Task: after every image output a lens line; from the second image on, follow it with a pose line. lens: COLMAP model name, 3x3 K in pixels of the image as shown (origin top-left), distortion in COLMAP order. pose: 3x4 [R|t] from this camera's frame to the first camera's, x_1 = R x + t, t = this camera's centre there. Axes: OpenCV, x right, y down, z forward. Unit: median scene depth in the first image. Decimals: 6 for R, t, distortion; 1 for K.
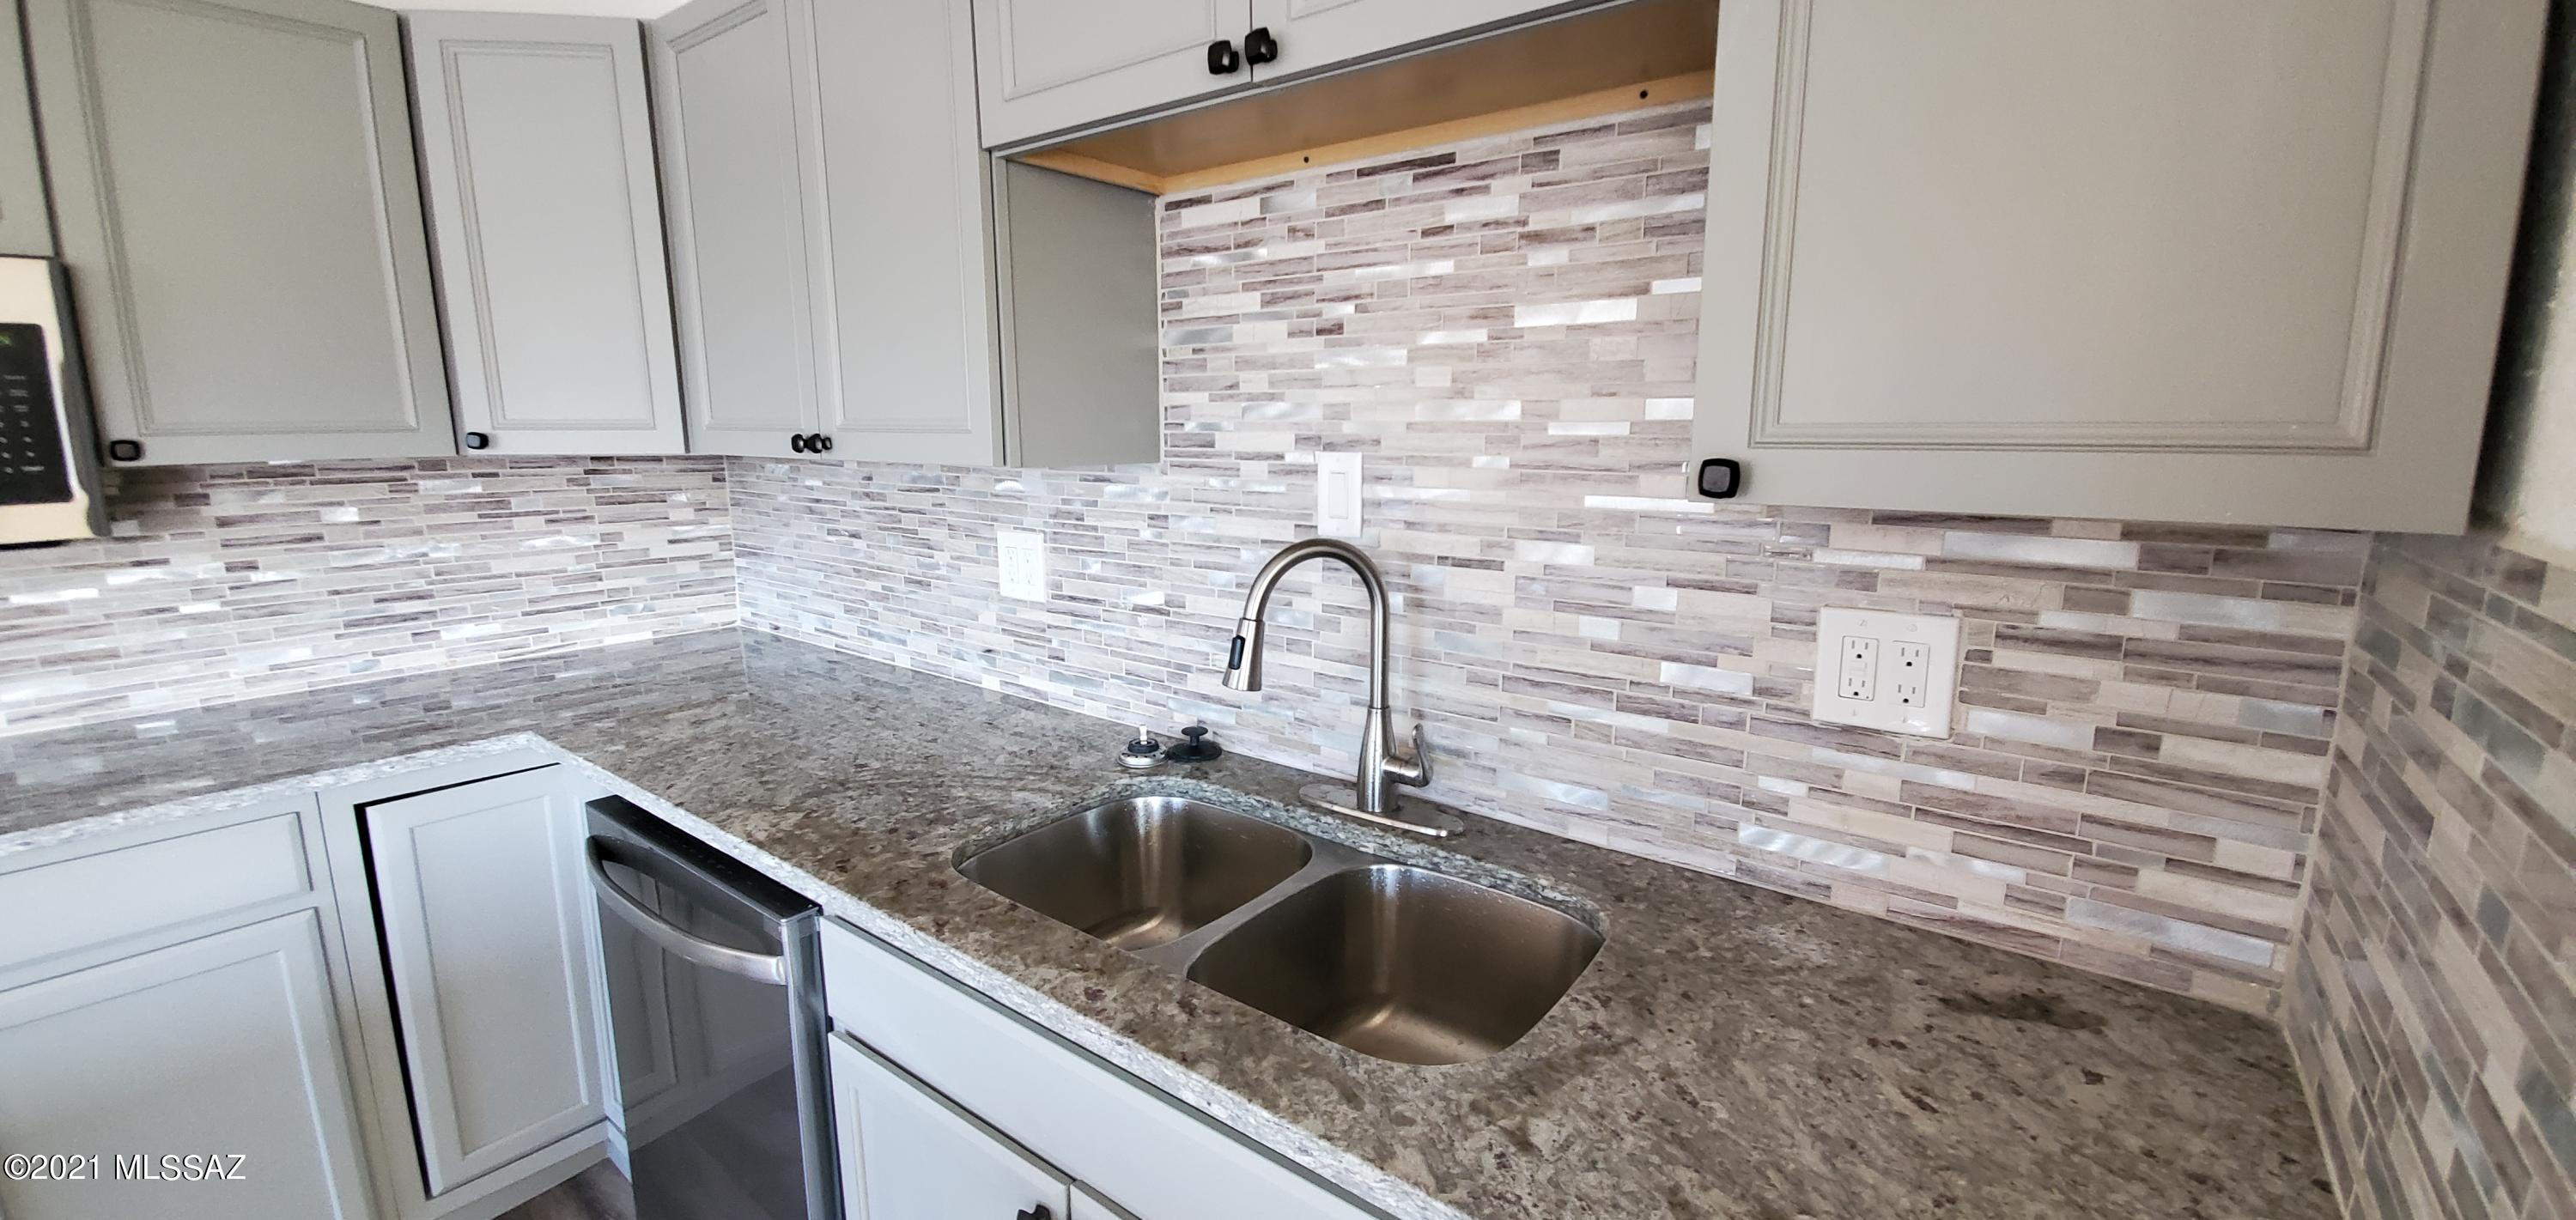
lens RADIAL K [[1023.7, 0, 1286.6], [0, 1023.7, 616.7], [0, 0, 1]] dist [0.000095, -0.011922]
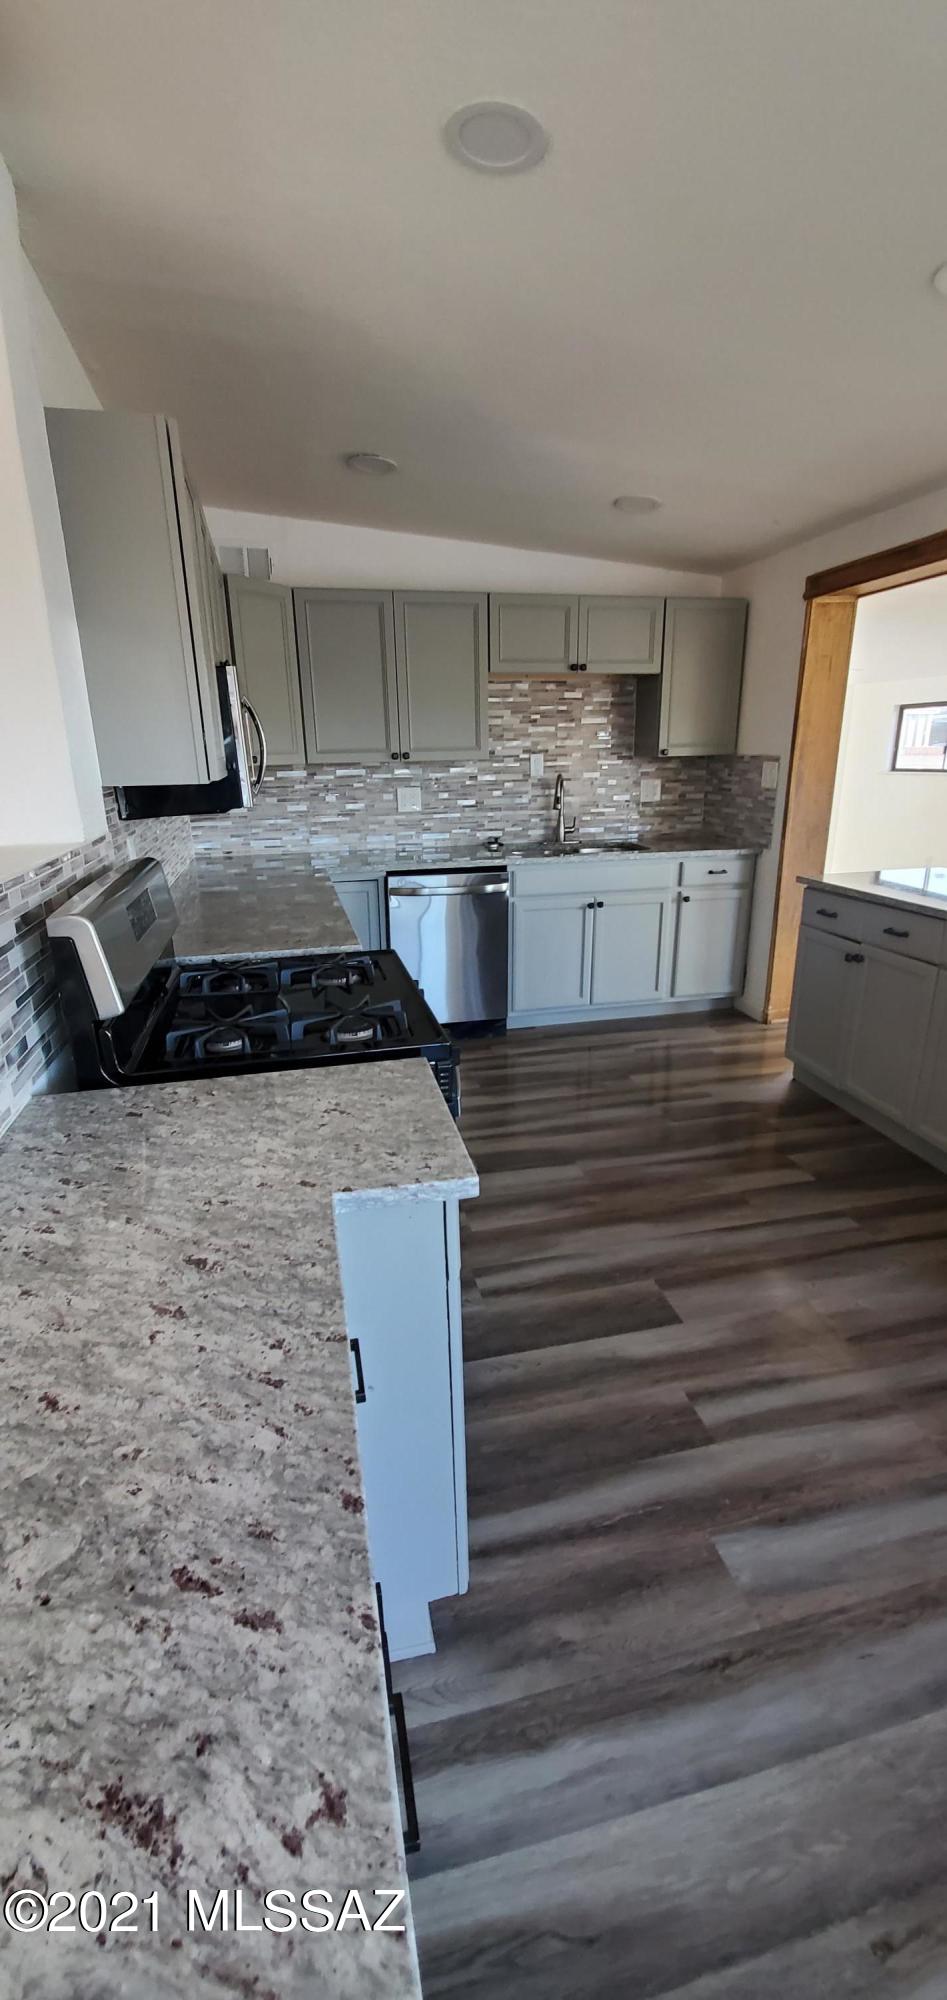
lens RADIAL K [[794.9, 0, 473.5], [0, 794.9, 1000.0], [0, 0, 1]] dist [0.000095, -0.011922]
pose [[0.621255, -0.249584, 0.742799, -2.780982], [0.162799, 0.968347, 0.189209, 0.145306], [-0.766511, 0.003380, 0.642222, -0.813427]]
